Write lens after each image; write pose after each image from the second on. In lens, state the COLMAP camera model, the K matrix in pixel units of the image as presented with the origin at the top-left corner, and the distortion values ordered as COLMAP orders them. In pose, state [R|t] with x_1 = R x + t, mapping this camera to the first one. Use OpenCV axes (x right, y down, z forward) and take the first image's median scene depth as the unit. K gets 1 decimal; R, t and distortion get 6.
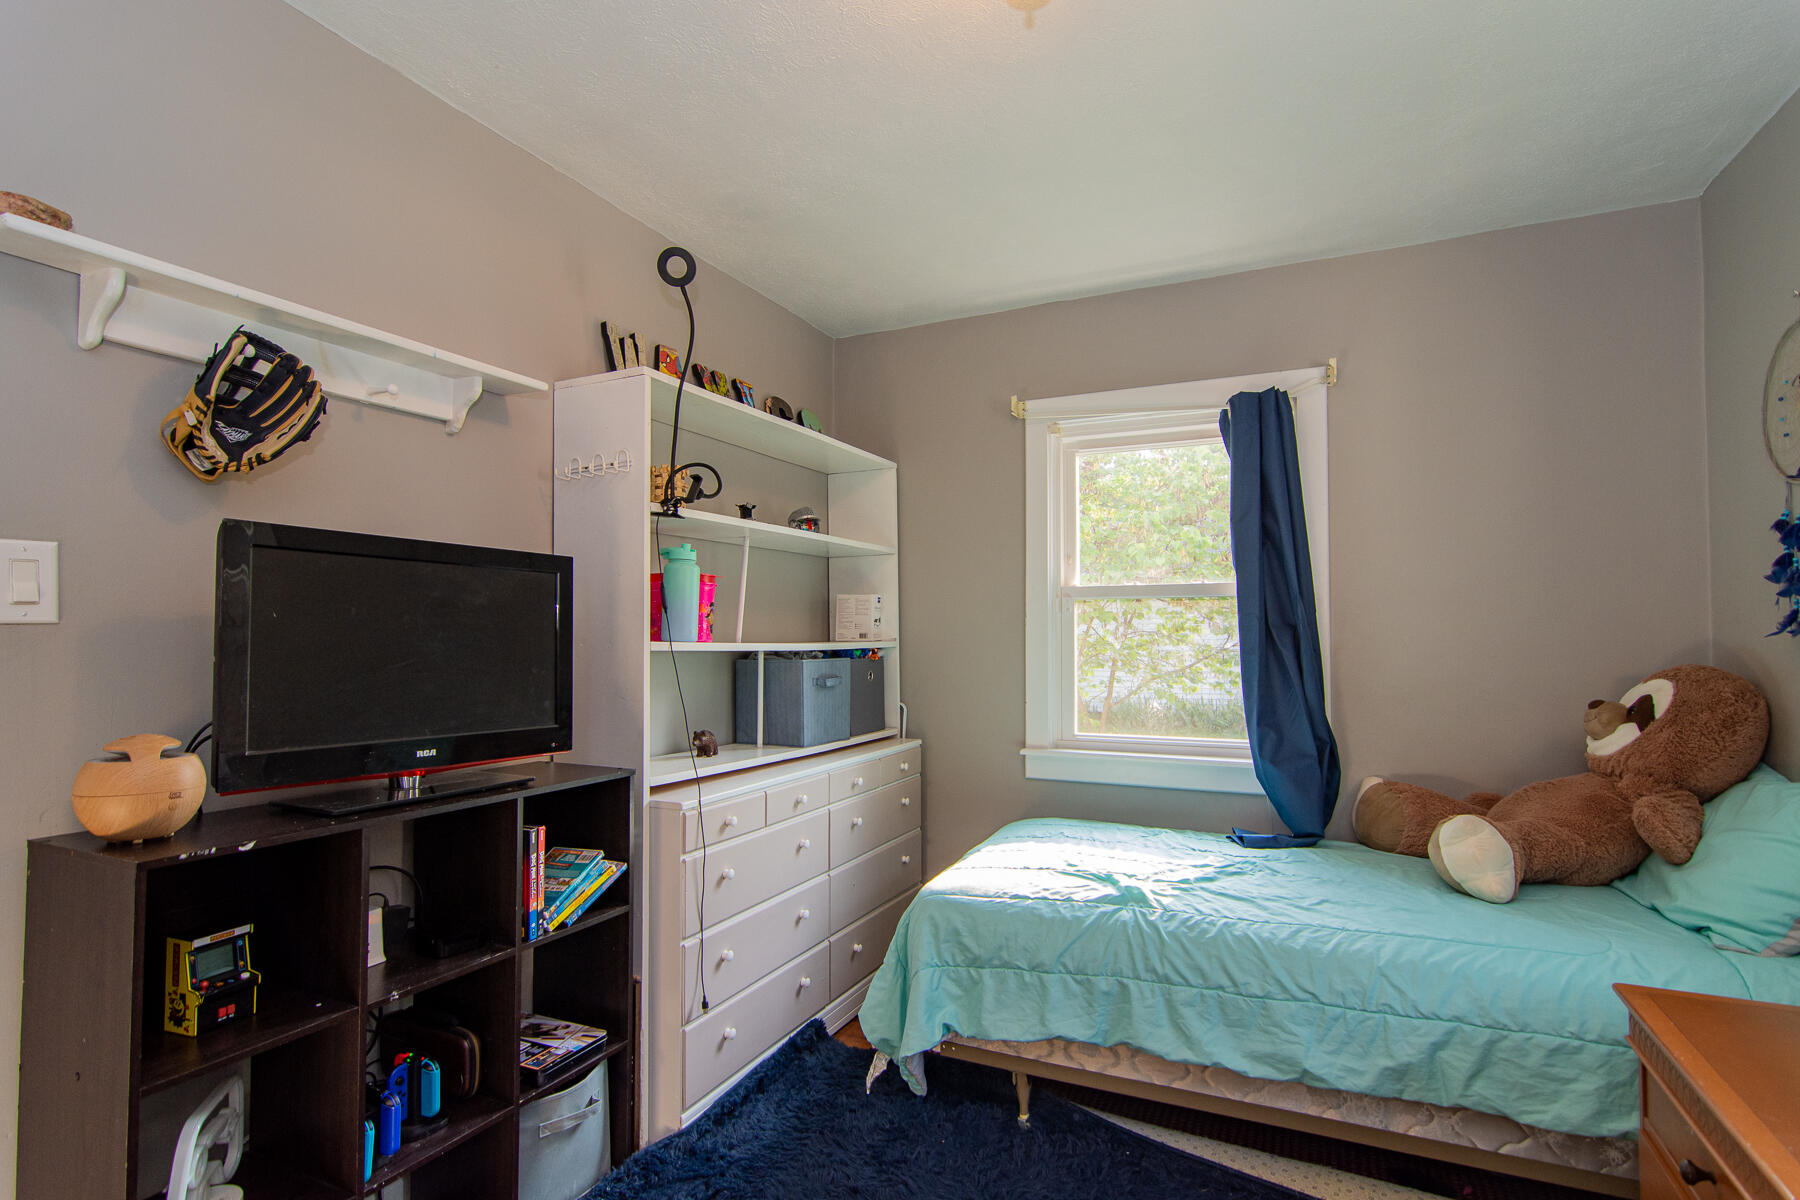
lens RADIAL K [[890.7, 0, 910.8], [0, 890.7, 632.6], [0, 0, 1]] dist [0.003604, 0.001274]
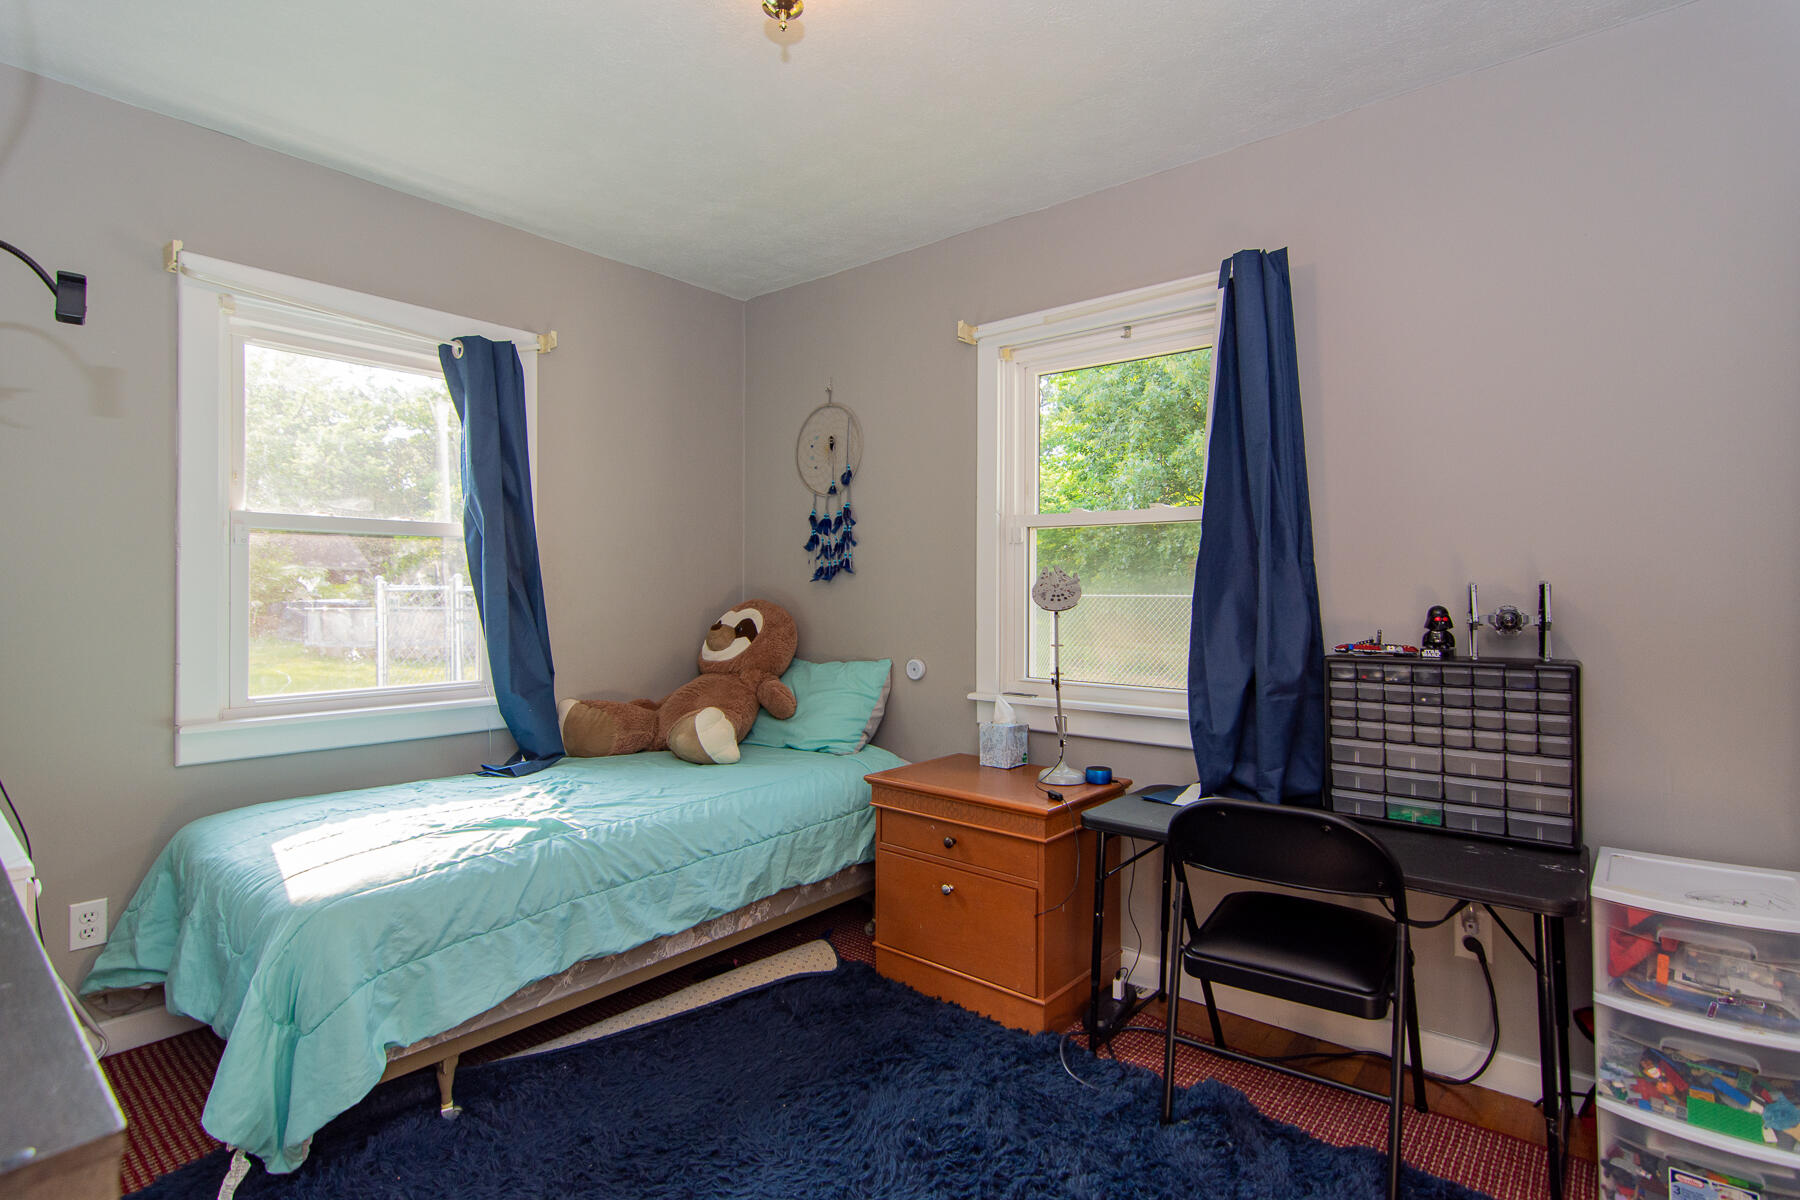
lens RADIAL K [[890.7, 0, 910.8], [0, 890.7, 632.6], [0, 0, 1]] dist [0.003604, 0.001274]
pose [[0.258375, -0.041783, 0.965141, -0.622669], [-0.004037, 0.999009, 0.044330, 0.024587], [-0.966036, -0.015350, 0.257950, 0.334514]]
